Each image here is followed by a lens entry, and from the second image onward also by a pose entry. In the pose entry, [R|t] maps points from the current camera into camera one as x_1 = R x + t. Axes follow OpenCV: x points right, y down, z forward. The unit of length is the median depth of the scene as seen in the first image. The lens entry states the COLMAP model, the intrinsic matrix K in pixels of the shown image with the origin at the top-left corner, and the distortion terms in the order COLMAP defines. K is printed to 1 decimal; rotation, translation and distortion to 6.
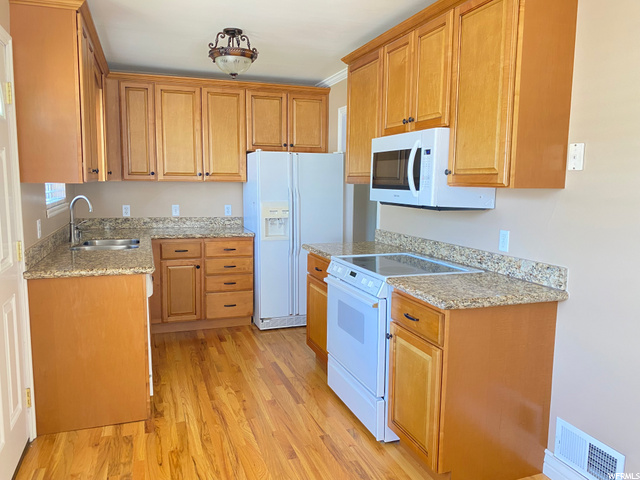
lens RADIAL K [[496.6, 0, 320.0], [0, 496.6, 240.0], [0, 0, 1]] dist [-0.069973, 0.092867]
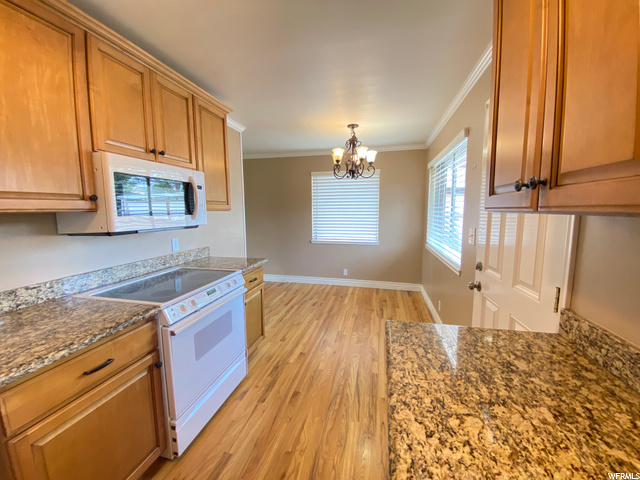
lens RADIAL K [[255.0, 0, 318.7], [0, 255.0, 242.0], [0, 0, 1]] dist [0.001523, -0.000114]
pose [[-0.835668, -0.081145, 0.543207, -0.442249], [0.055843, 0.971347, 0.231011, -0.161561], [-0.546388, 0.223383, -0.807193, 1.322929]]
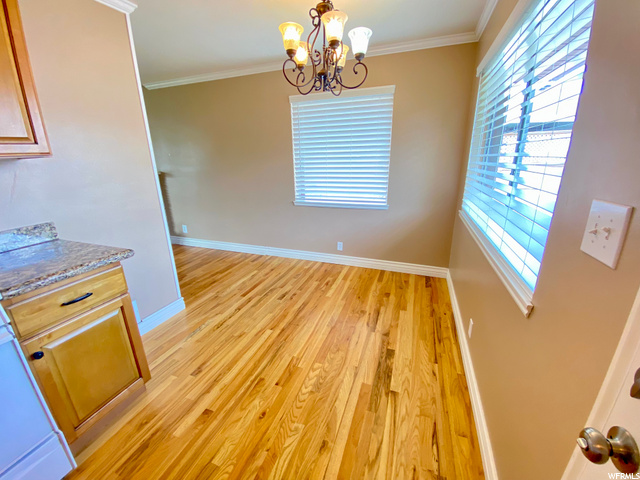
lens RADIAL K [[255.0, 0, 318.7], [0, 255.0, 242.0], [0, 0, 1]] dist [0.001523, -0.000114]
pose [[-0.761153, -0.202676, 0.616091, -0.365889], [0.081131, 0.912704, 0.400486, -0.087373], [-0.643478, 0.354816, -0.678264, 0.830132]]
